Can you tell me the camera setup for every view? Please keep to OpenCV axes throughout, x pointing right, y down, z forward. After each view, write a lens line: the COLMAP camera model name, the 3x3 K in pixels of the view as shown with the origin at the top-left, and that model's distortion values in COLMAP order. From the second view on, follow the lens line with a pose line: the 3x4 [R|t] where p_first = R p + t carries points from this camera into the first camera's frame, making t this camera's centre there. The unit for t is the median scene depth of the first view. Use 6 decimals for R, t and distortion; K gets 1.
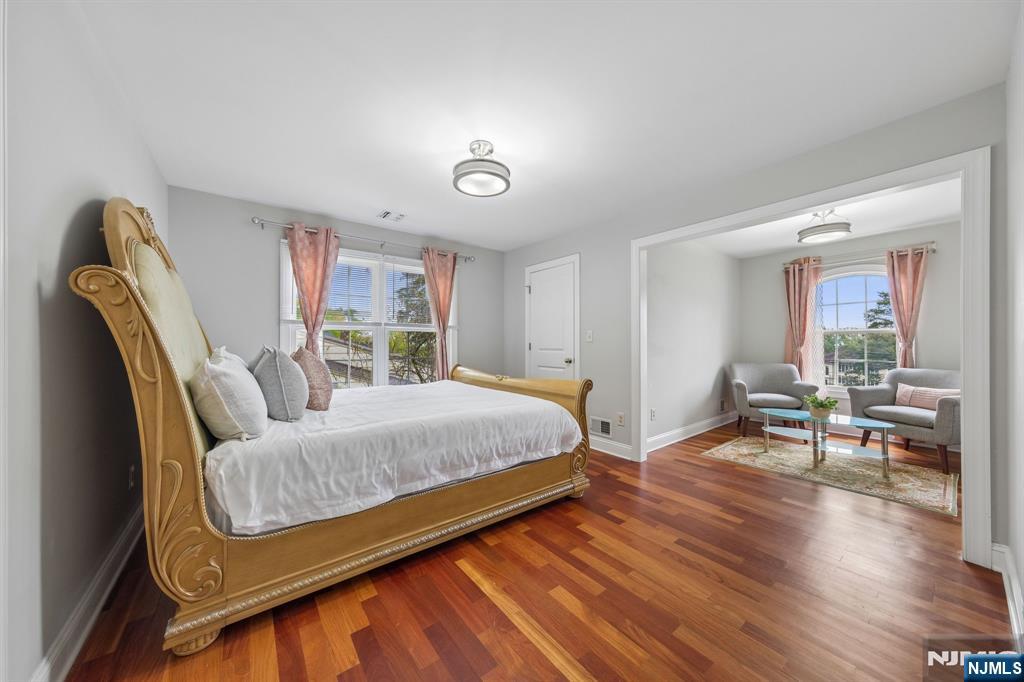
lens RADIAL K [[344.2, 0, 510.6], [0, 344.2, 342.4], [0, 0, 1]] dist [0.000035, 0.000605]
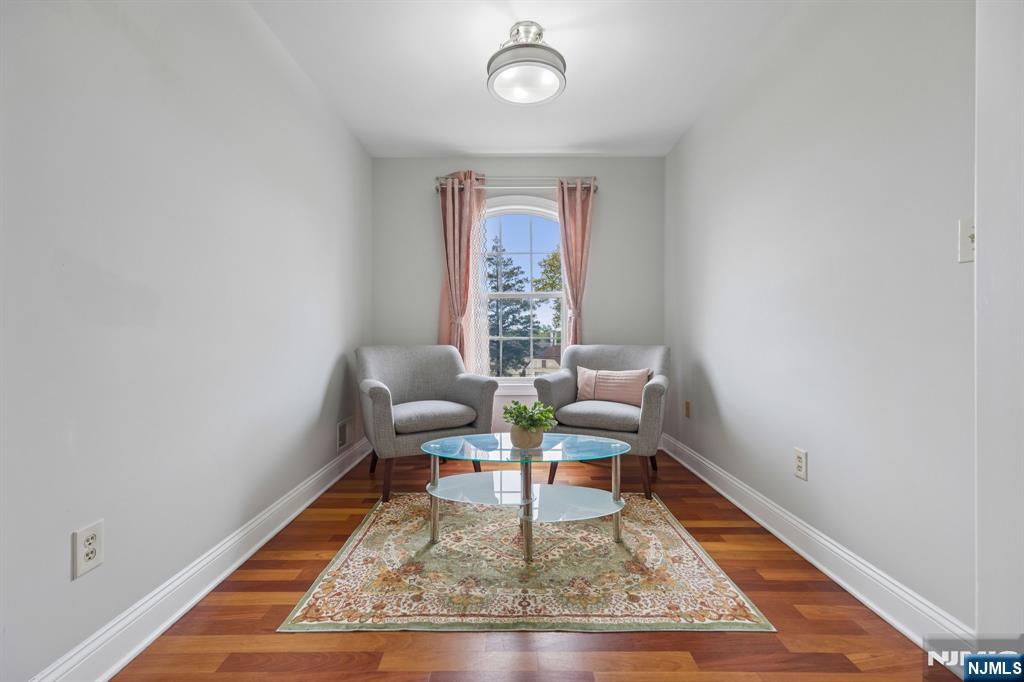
lens RADIAL K [[442.1, 0, 511.2], [0, 442.1, 336.5], [0, 0, 1]] dist [0.003358, 0.000216]
pose [[0.609484, -0.002347, 0.792795, 0.323114], [-0.004144, 0.999973, 0.006147, 0.049190], [-0.792788, -0.007032, 0.609457, 0.526077]]
